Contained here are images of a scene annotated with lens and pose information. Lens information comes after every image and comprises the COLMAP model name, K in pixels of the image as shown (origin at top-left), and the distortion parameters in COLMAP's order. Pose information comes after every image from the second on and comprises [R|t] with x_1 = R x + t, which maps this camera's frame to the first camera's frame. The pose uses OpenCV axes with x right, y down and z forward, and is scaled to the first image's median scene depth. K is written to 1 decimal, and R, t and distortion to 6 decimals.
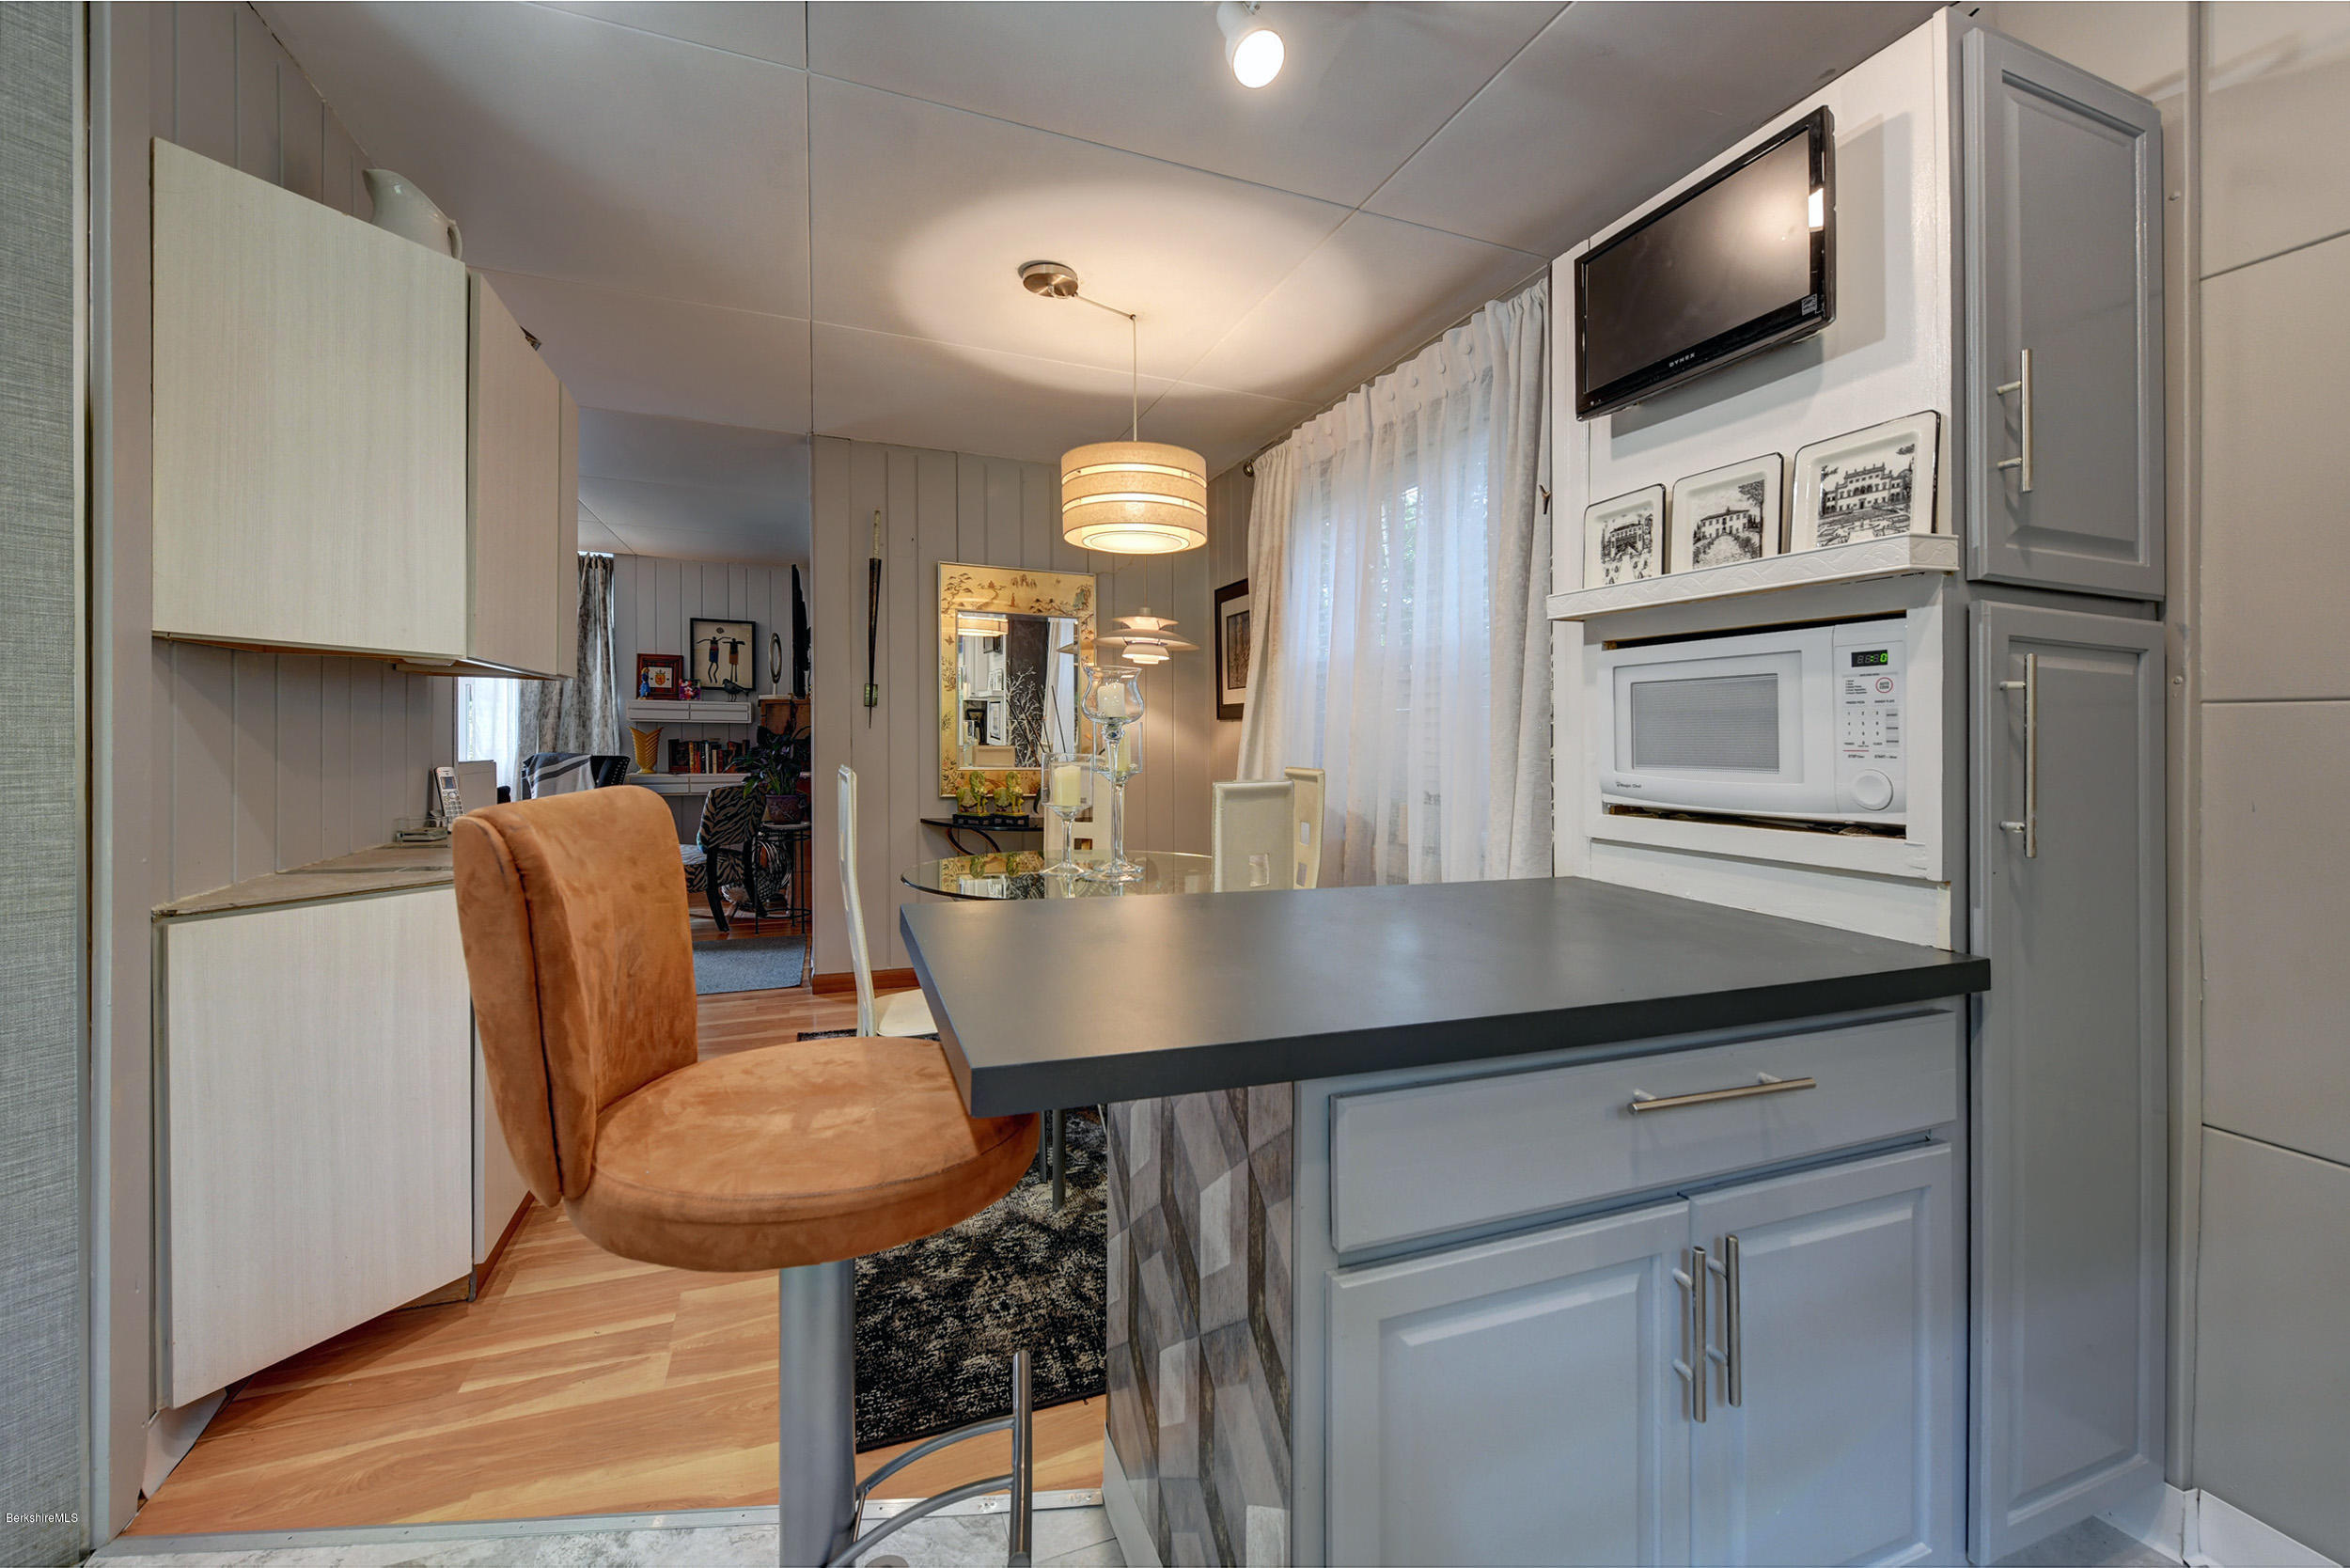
lens RADIAL K [[948.7, 0, 1179.5], [0, 948.7, 759.7], [0, 0, 1]] dist [-0.001706, -0.000435]
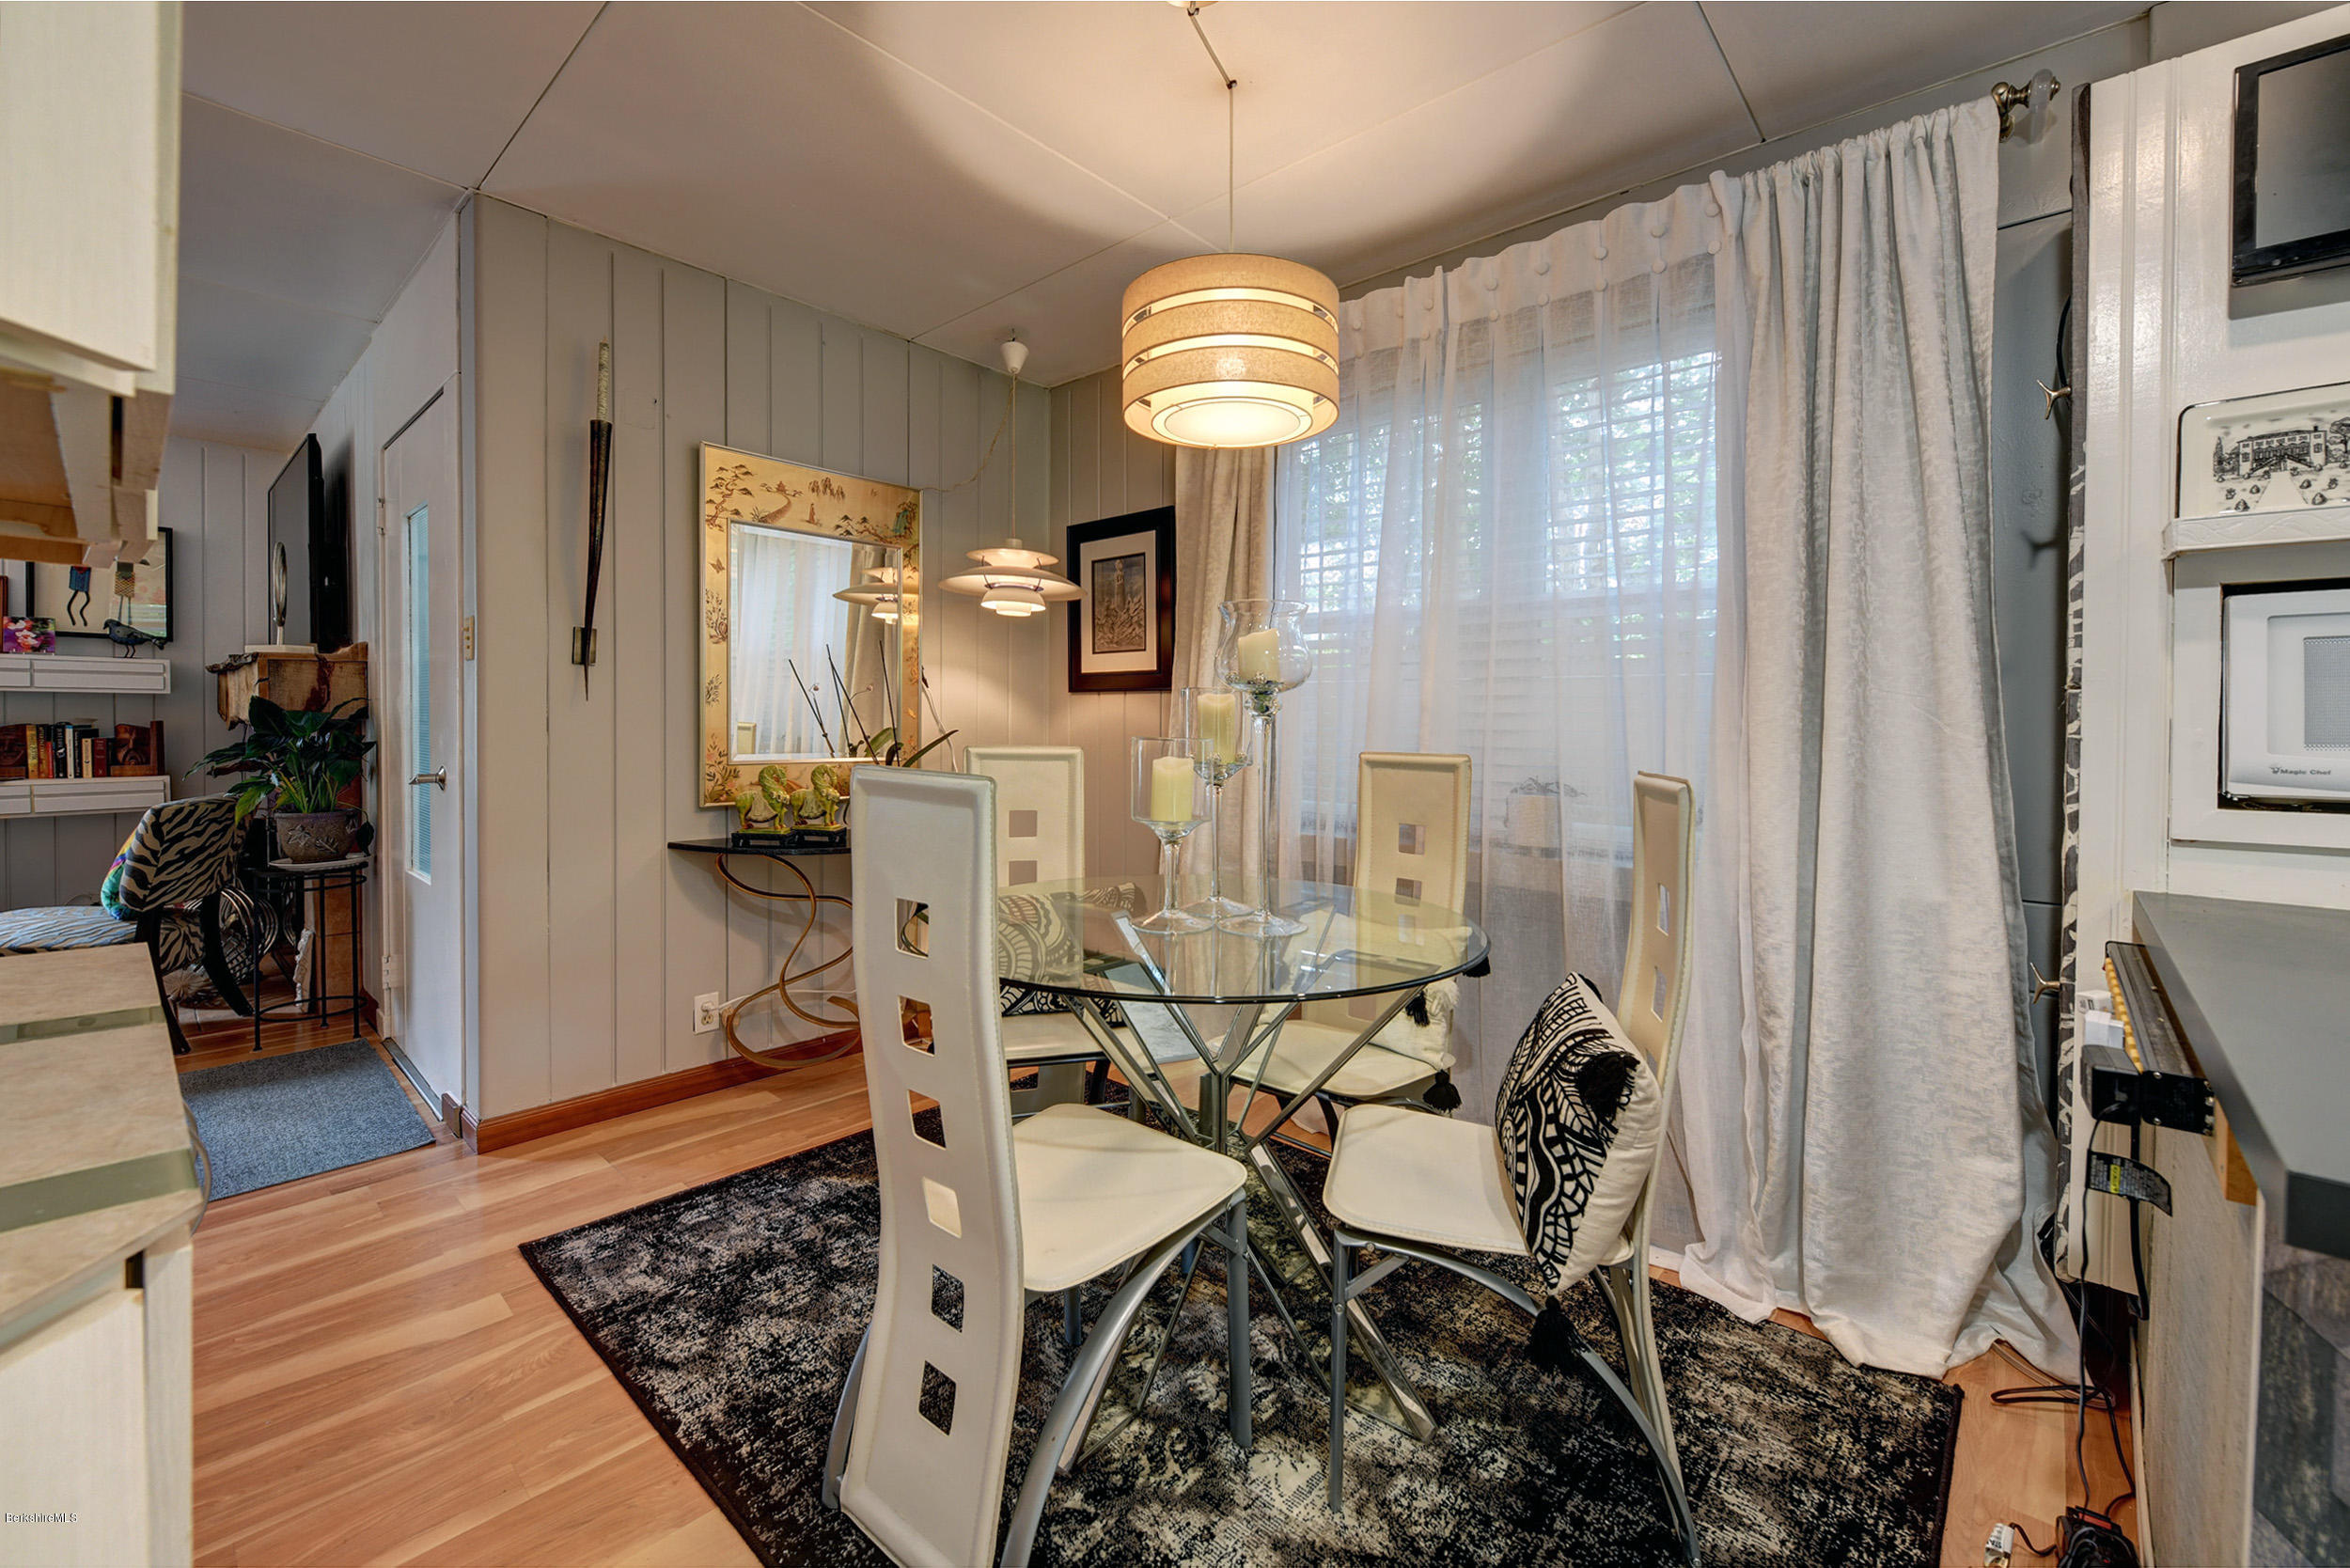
lens RADIAL K [[948.7, 0, 1145.1], [0, 948.7, 738.9], [0, 0, 1]] dist [-0.001706, -0.000435]
pose [[0.893084, -0.013249, 0.449694, -0.277219], [0.013202, 0.999908, 0.003241, -0.005533], [-0.449695, 0.003043, 0.893177, 0.291415]]
